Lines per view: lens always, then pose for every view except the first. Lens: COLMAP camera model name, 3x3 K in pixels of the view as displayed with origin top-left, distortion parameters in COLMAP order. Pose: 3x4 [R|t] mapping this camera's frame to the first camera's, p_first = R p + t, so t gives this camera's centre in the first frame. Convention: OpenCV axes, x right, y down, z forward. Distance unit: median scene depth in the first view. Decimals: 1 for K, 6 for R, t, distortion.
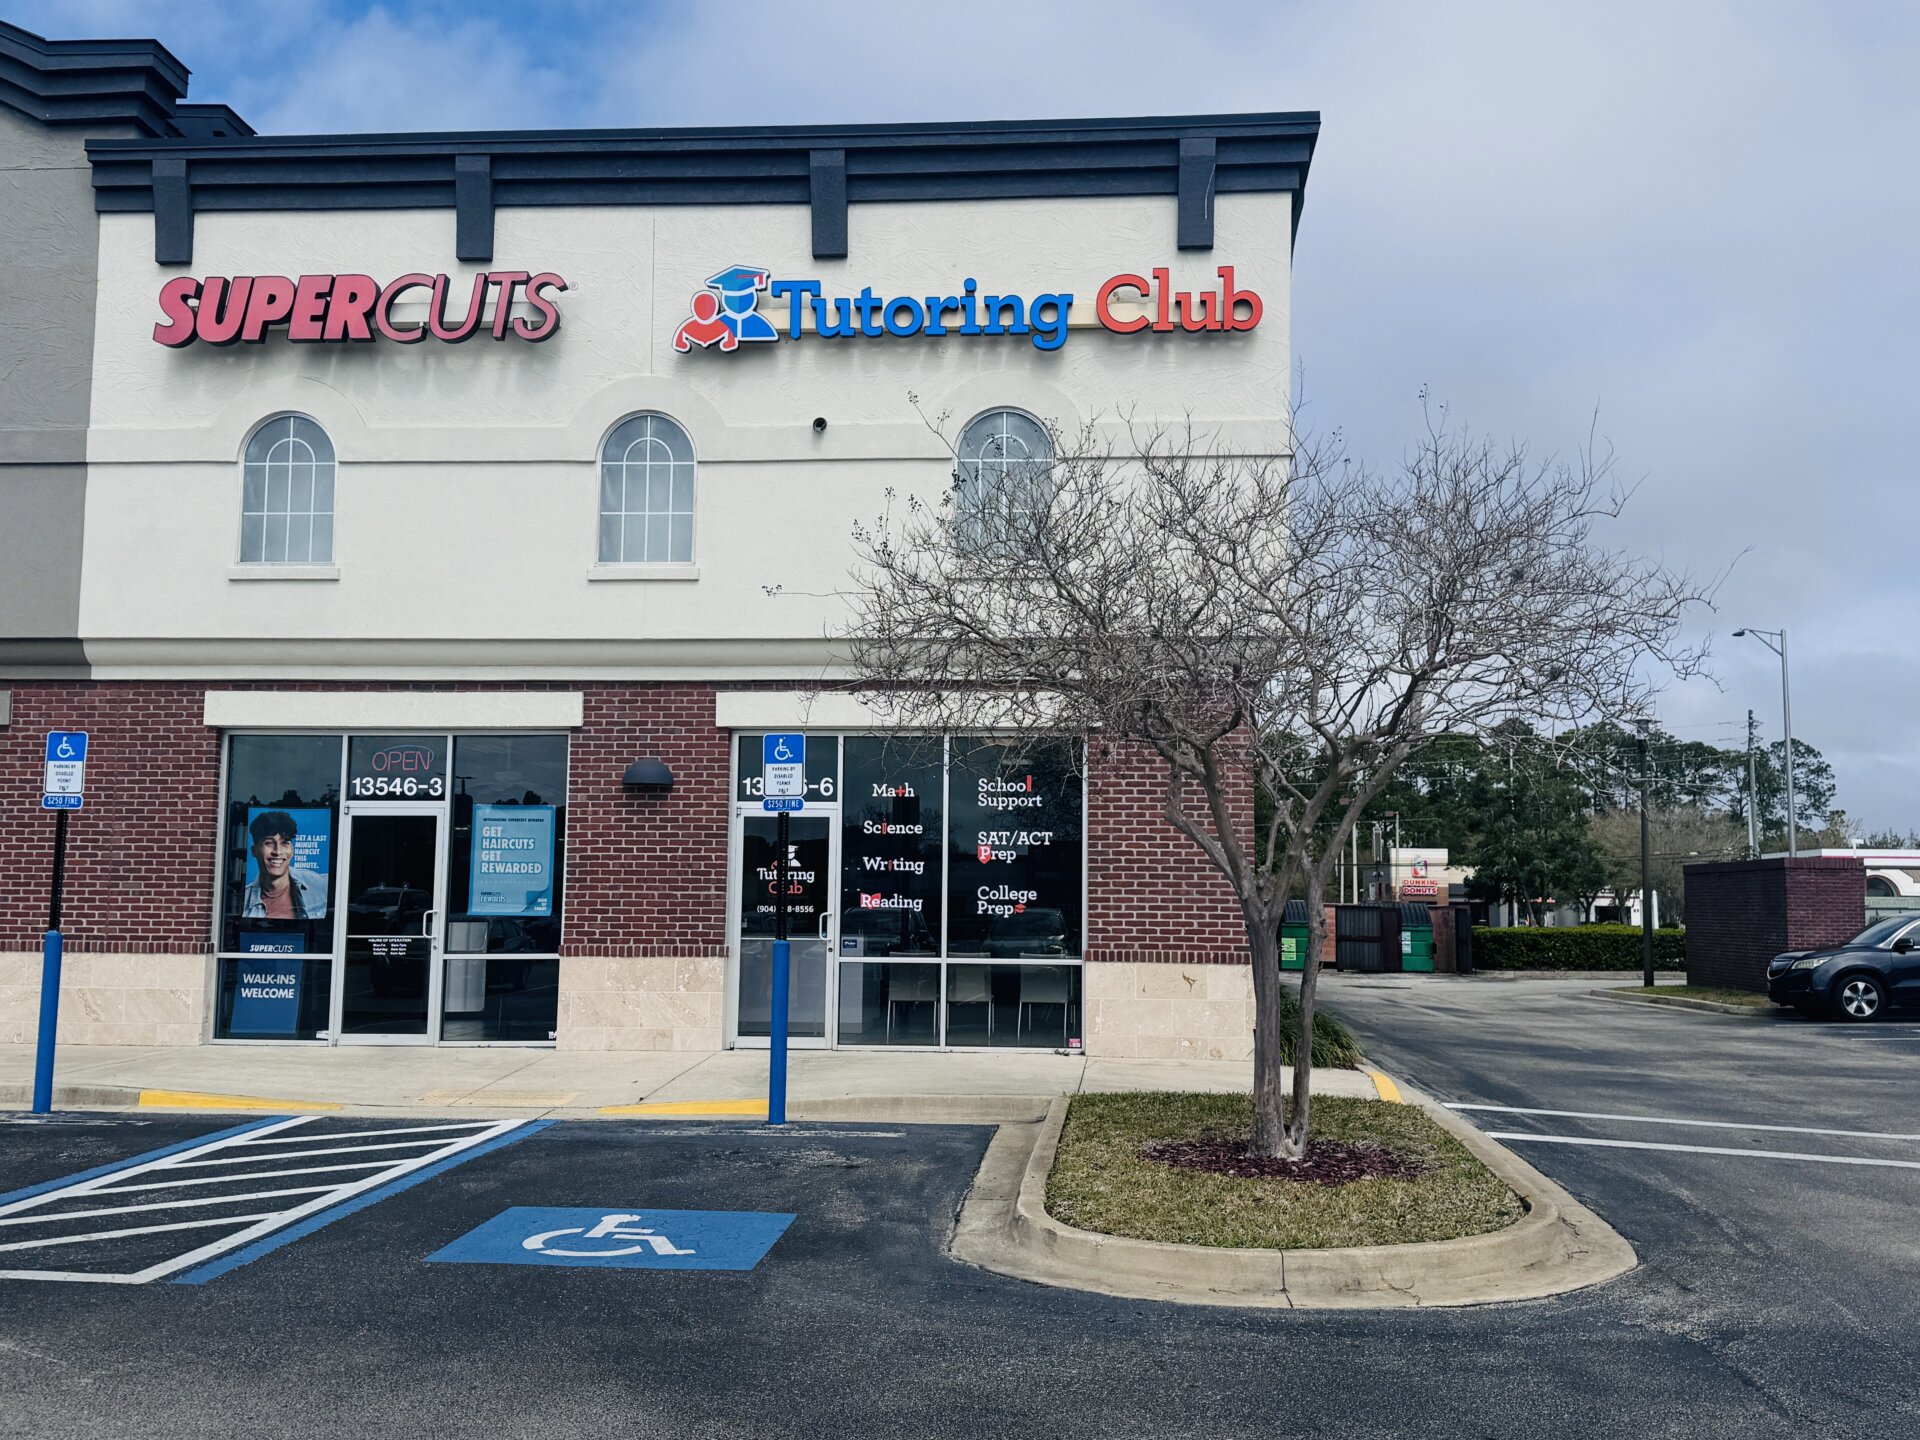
lens RADIAL K [[1900.7, 0, 841.5], [0, 1900.7, 706.0], [0, 0, 1]] dist [0.223528, -0.896933]
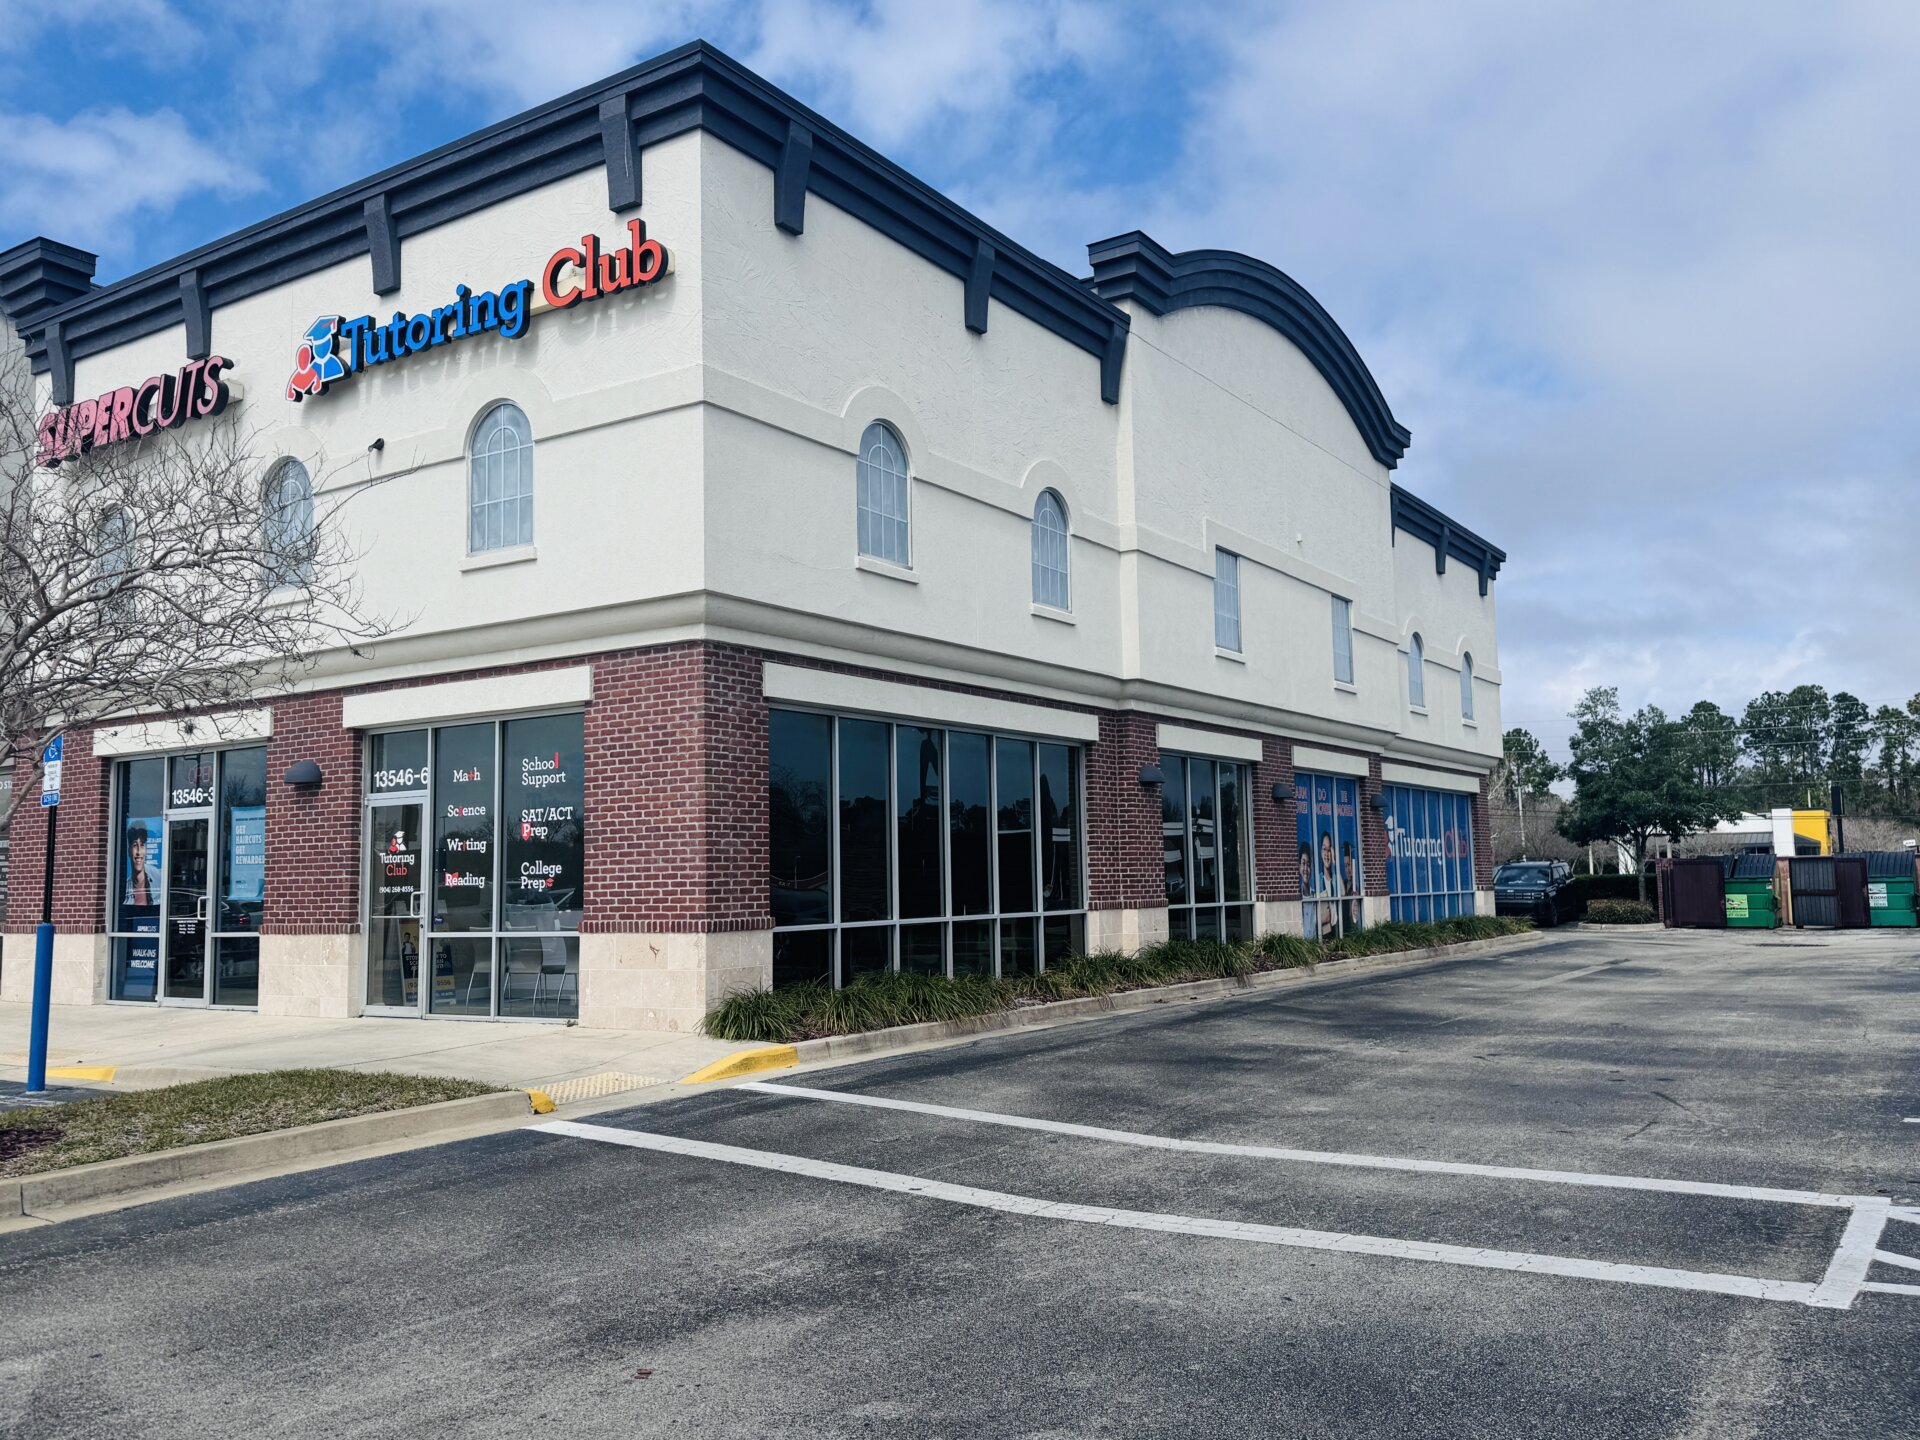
lens RADIAL K [[1550.0, 0, 960.0], [0, 1550.0, 720.0], [0, 0, 1]] dist [0.033410, -0.099143]
pose [[0.879483, -0.077301, -0.469611, 0.681212], [0.077030, 0.996832, -0.019824, 0.052330], [0.469655, -0.018739, 0.882651, 0.367471]]
